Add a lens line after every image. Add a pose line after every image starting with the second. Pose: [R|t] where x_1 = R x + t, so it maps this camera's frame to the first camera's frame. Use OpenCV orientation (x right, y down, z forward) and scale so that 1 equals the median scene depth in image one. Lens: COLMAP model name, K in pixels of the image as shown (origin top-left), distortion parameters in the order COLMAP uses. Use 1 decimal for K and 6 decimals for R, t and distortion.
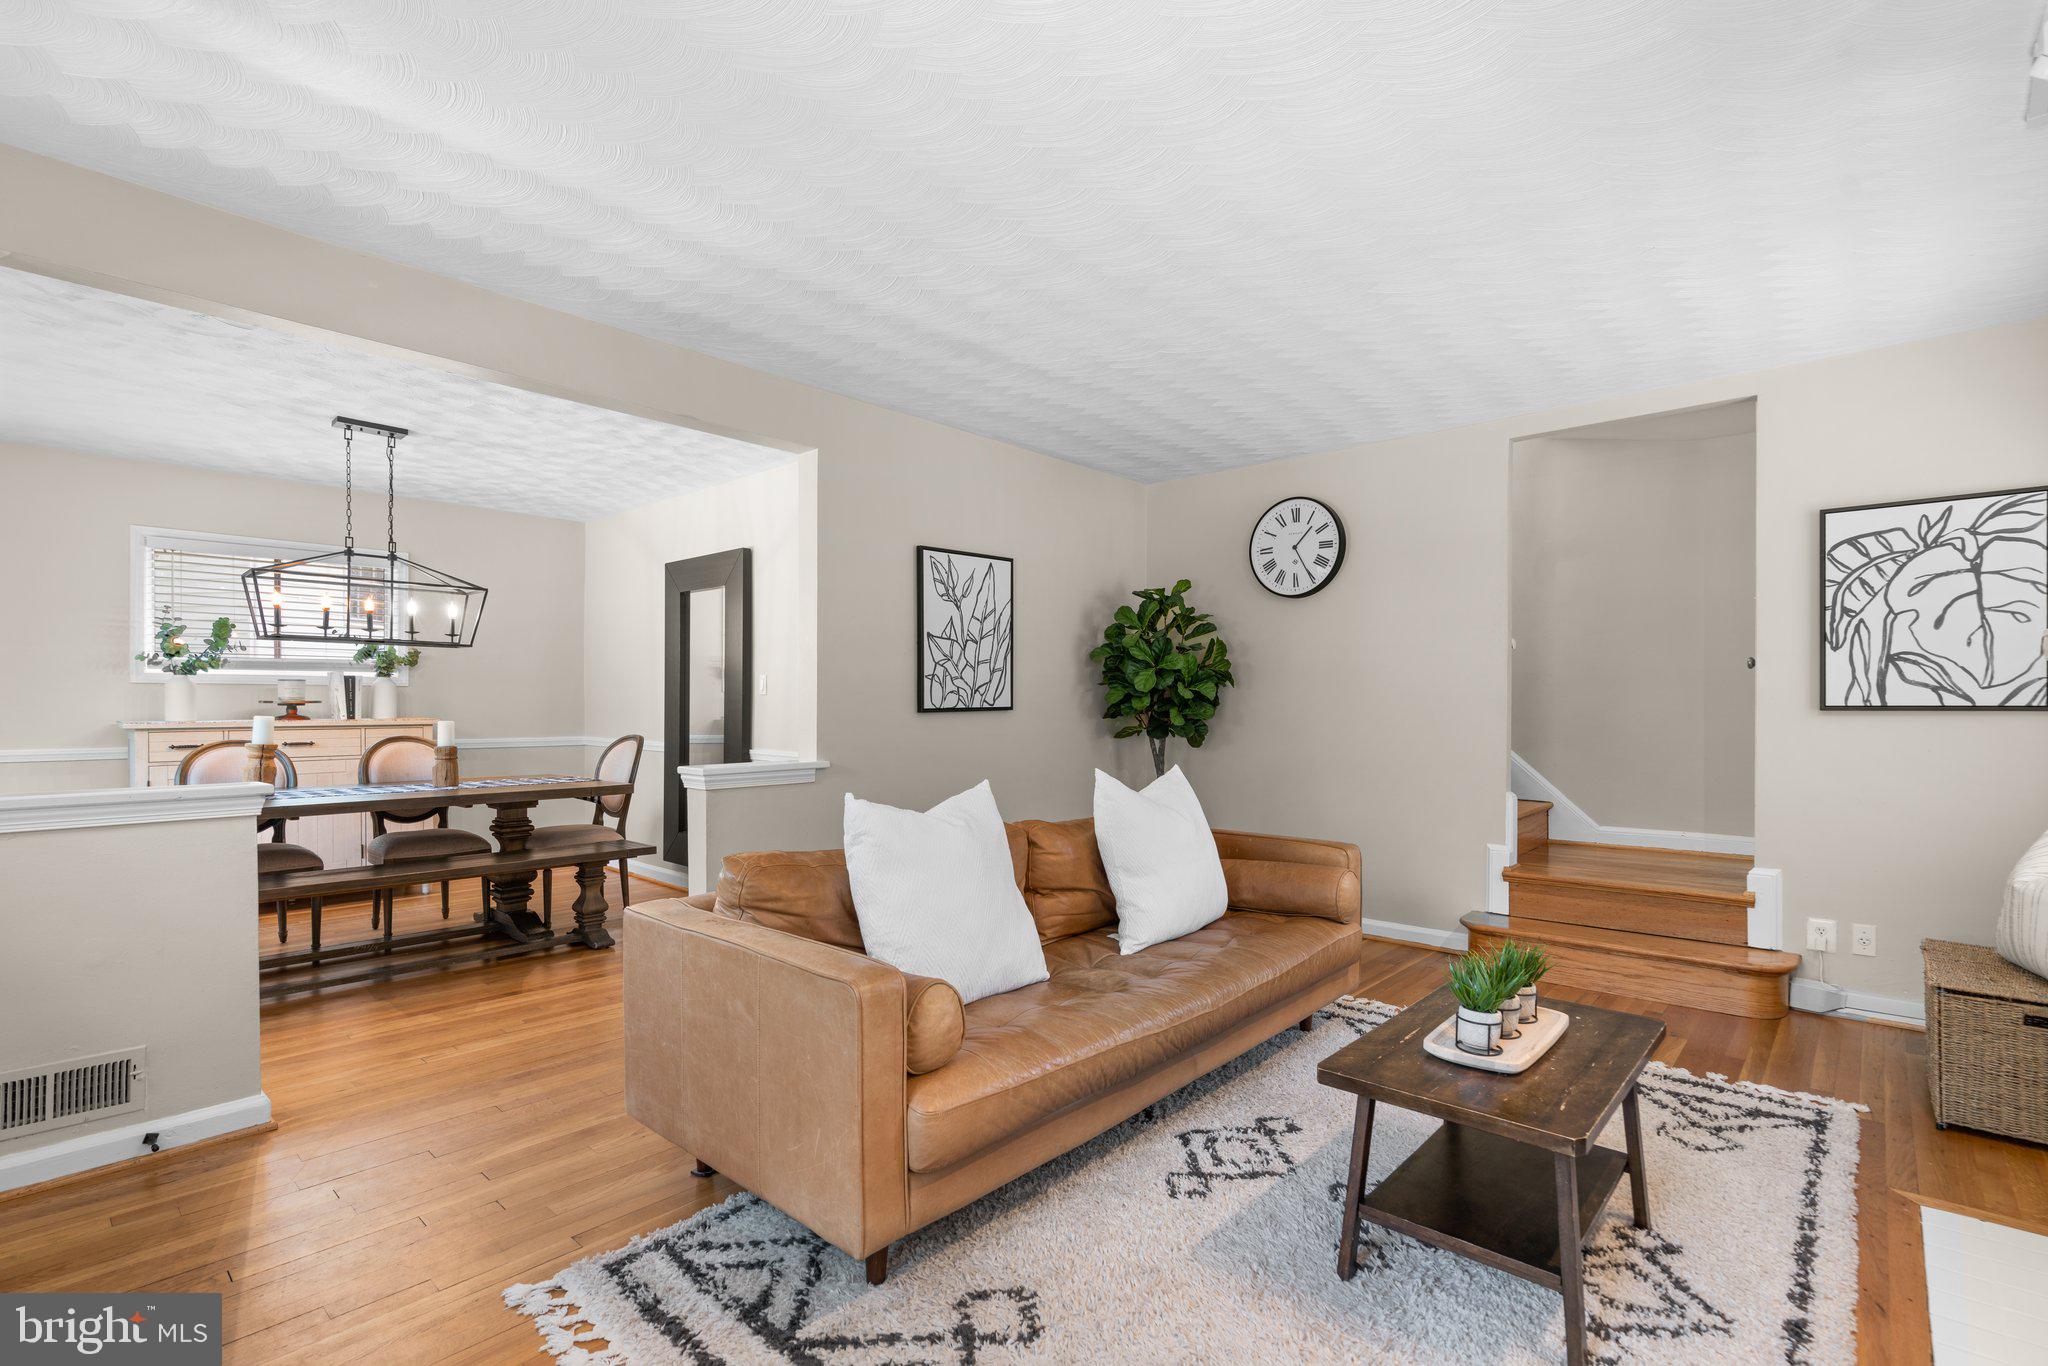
lens RADIAL K [[930.9, 0, 1005.0], [0, 930.9, 711.2], [0, 0, 1]] dist [-0.001916, 0.001117]
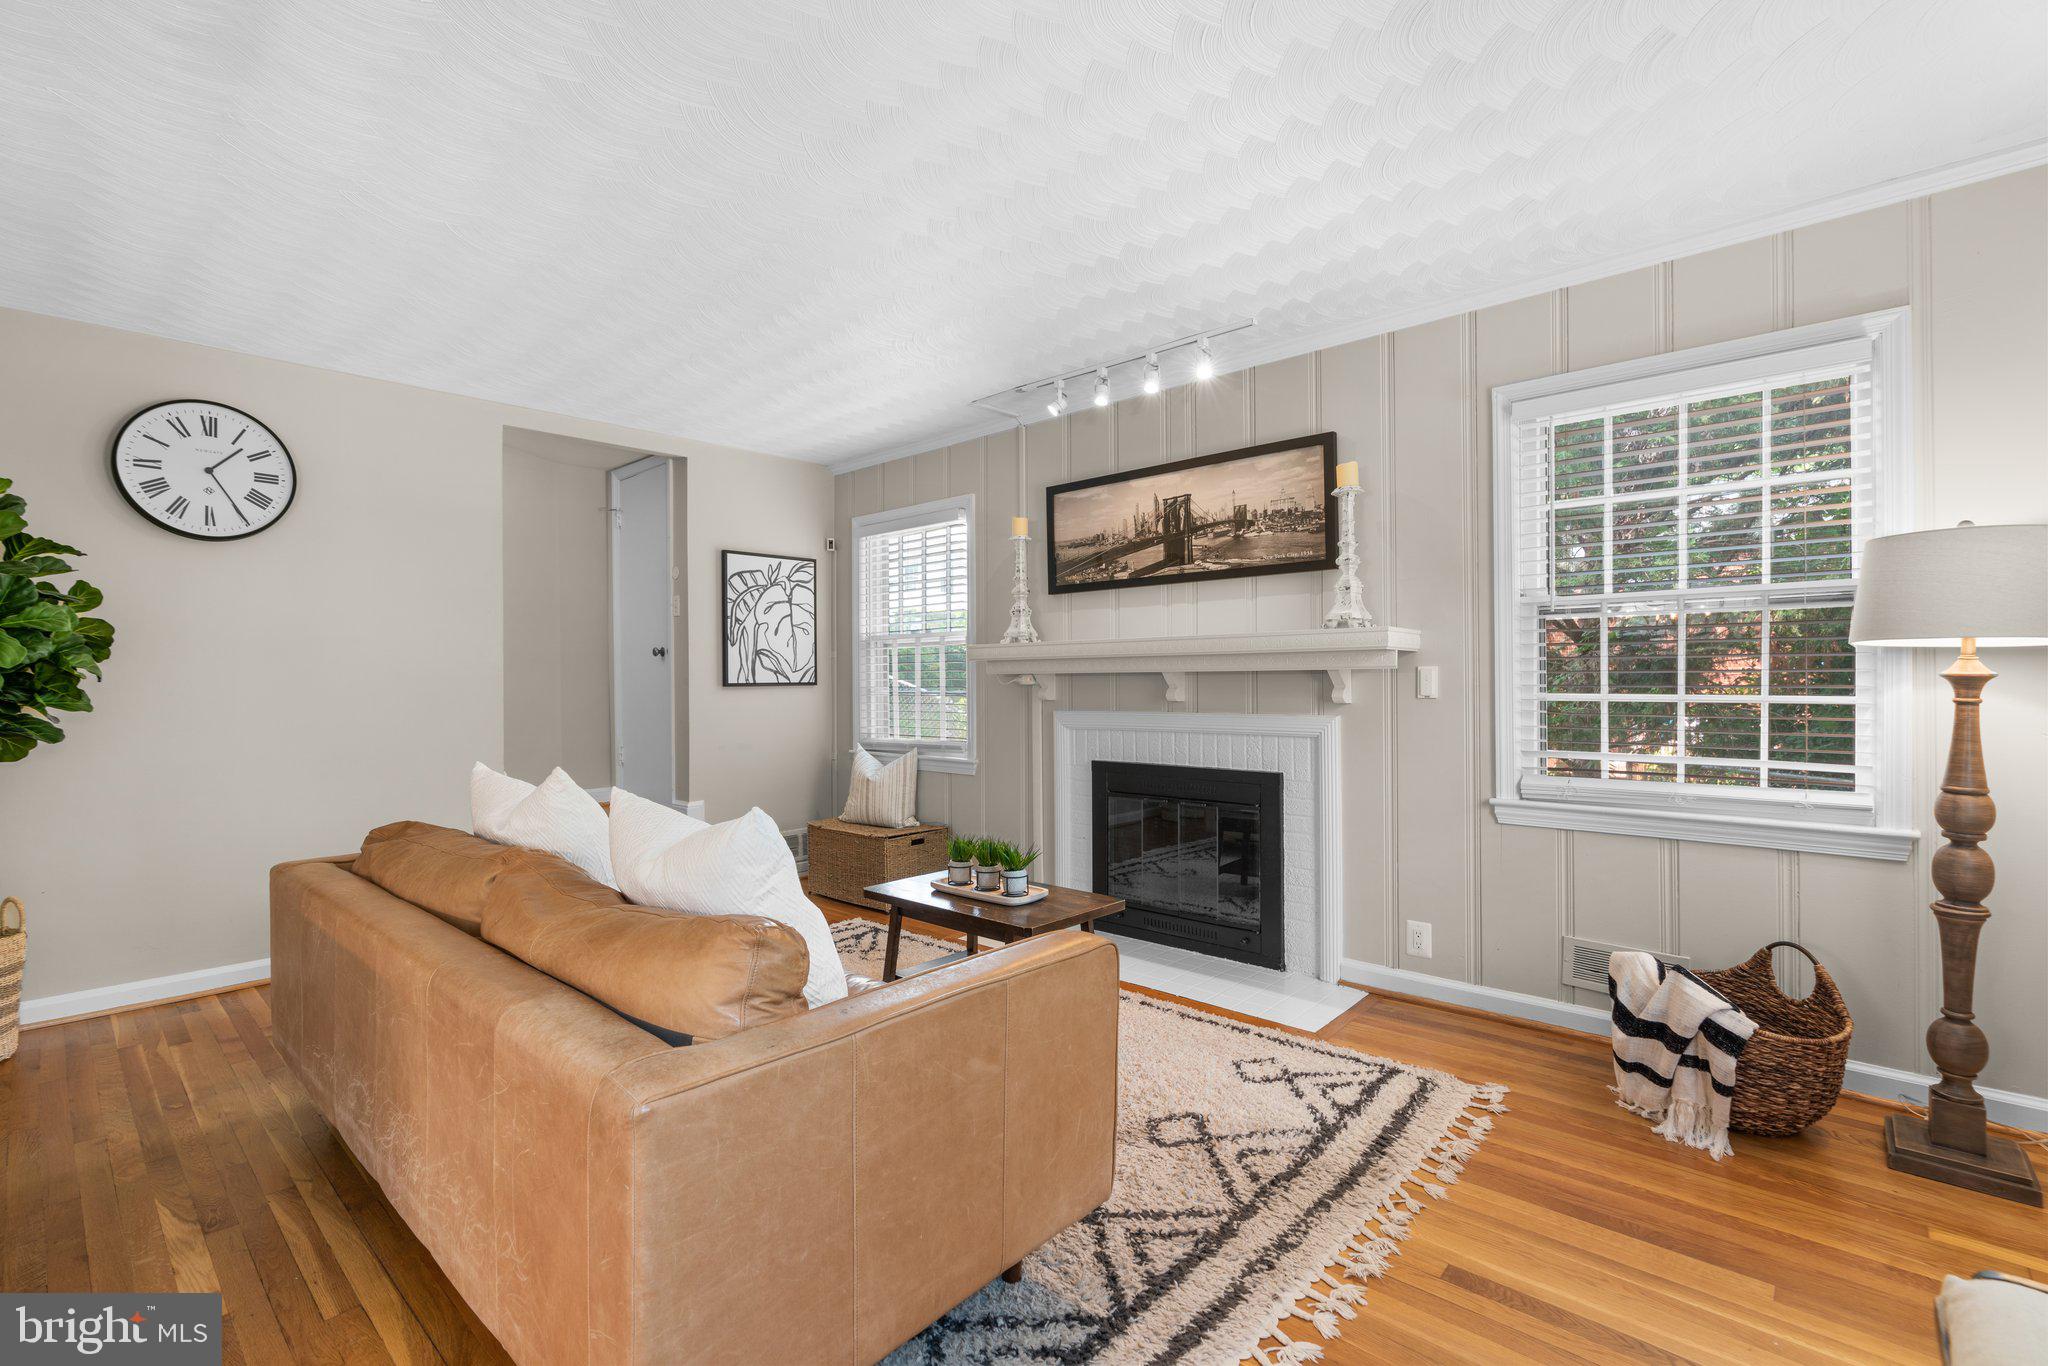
lens RADIAL K [[930.9, 0, 1027.2], [0, 930.9, 690.4], [0, 0, 1]] dist [-0.001916, 0.001117]
pose [[0.002467, -0.010299, 0.999944, -0.638352], [0.018580, 0.999775, 0.010251, -0.001280], [-0.999824, 0.018554, 0.002658, 0.568064]]
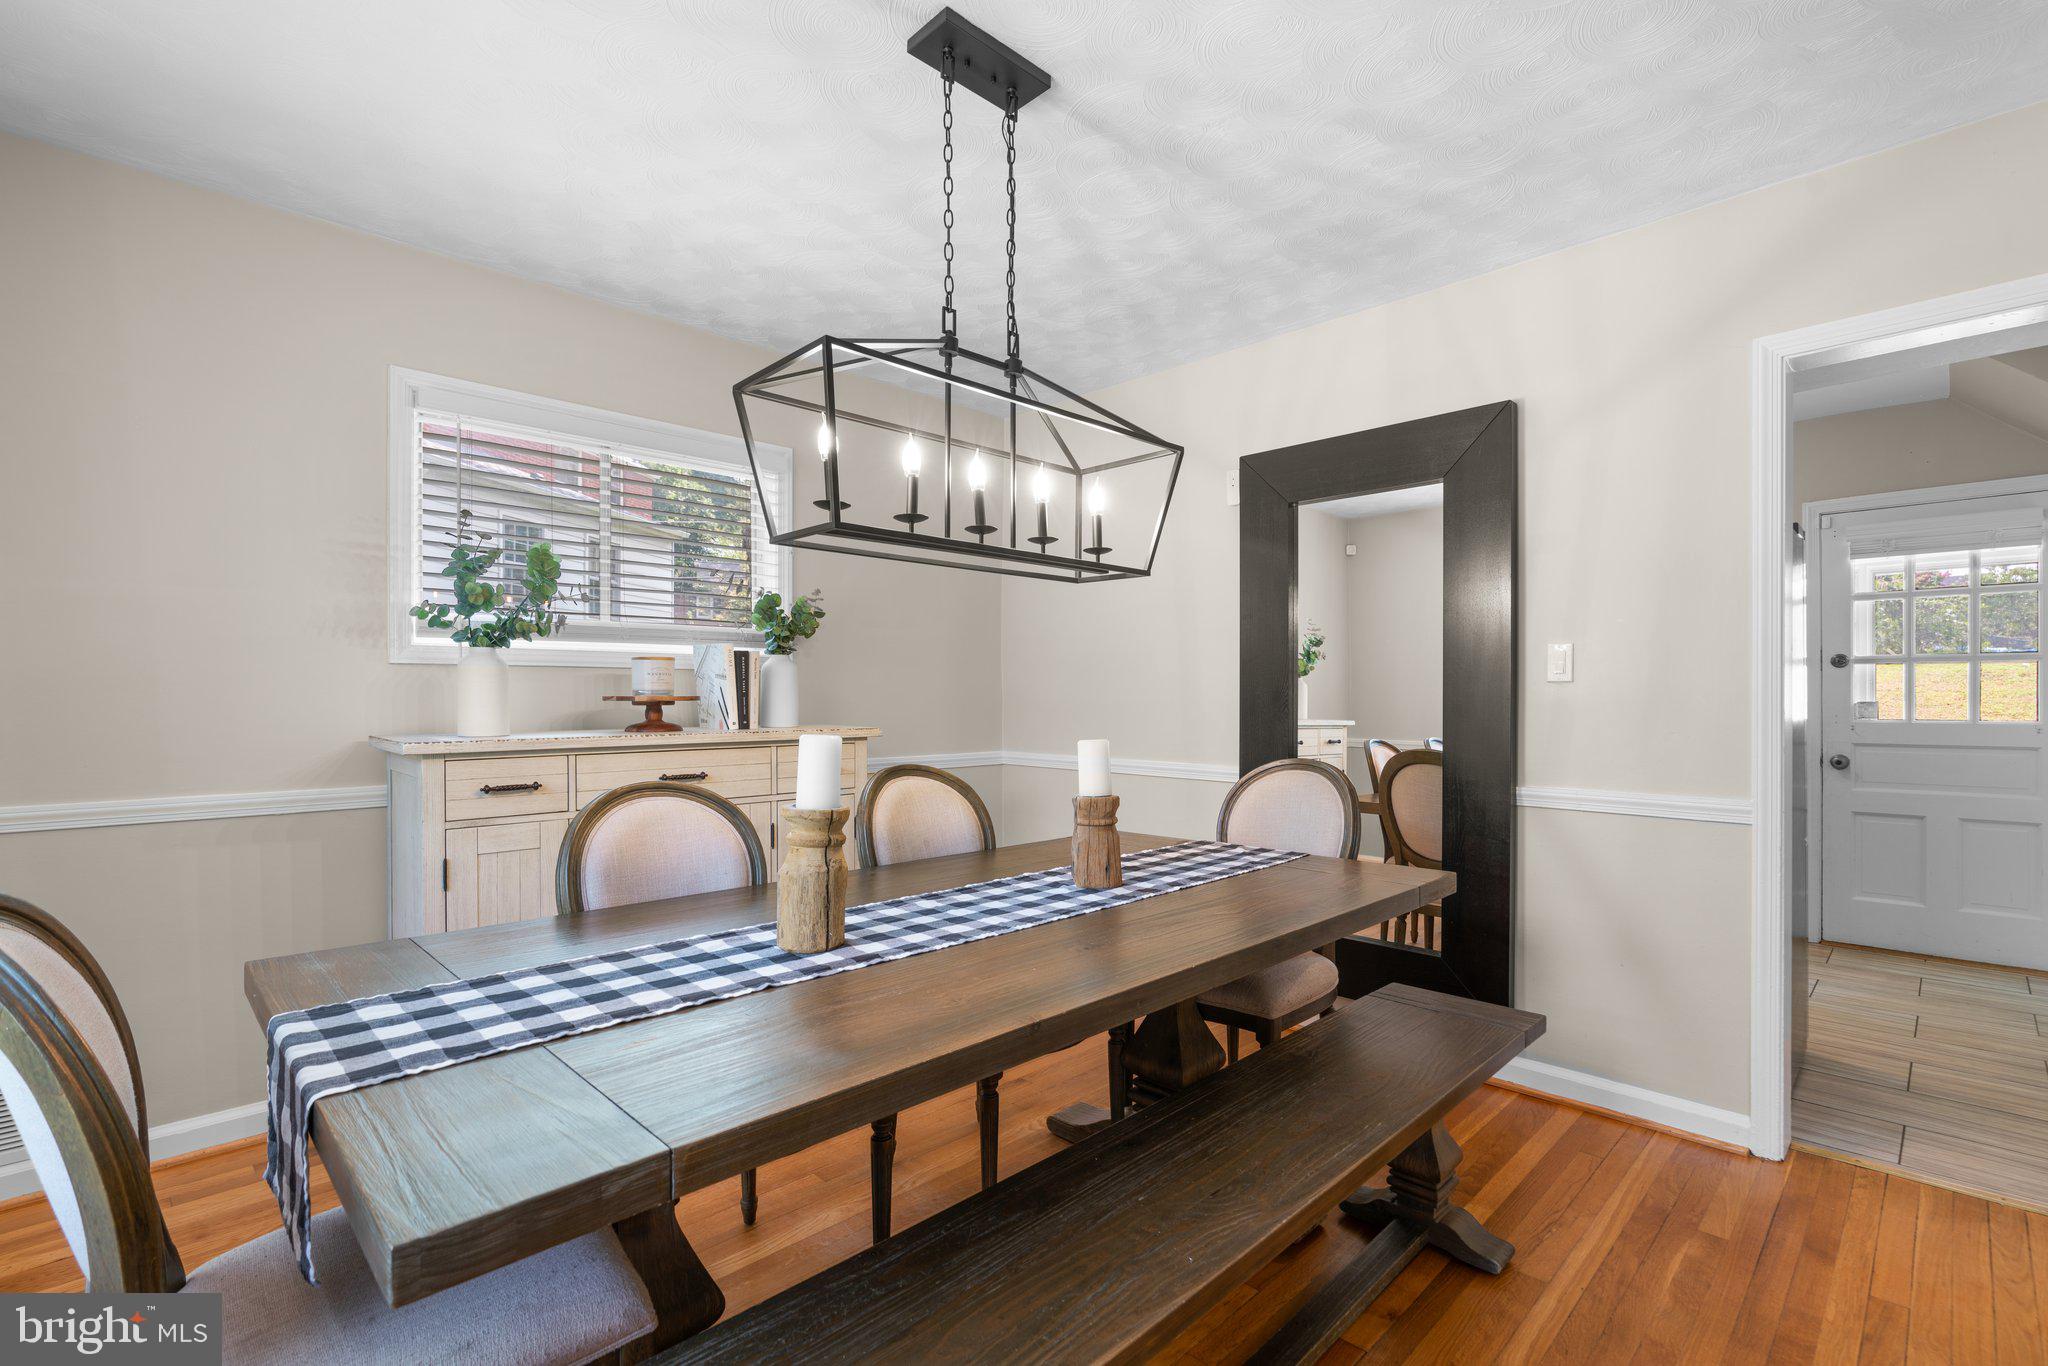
lens RADIAL K [[930.9, 0, 1027.4], [0, 930.9, 693.0], [0, 0, 1]] dist [-0.001916, 0.001117]
pose [[0.998590, -0.003524, -0.052976, -0.419899], [0.002765, 0.999893, -0.014397, -0.003774], [0.053021, 0.014230, 0.998492, 0.375576]]
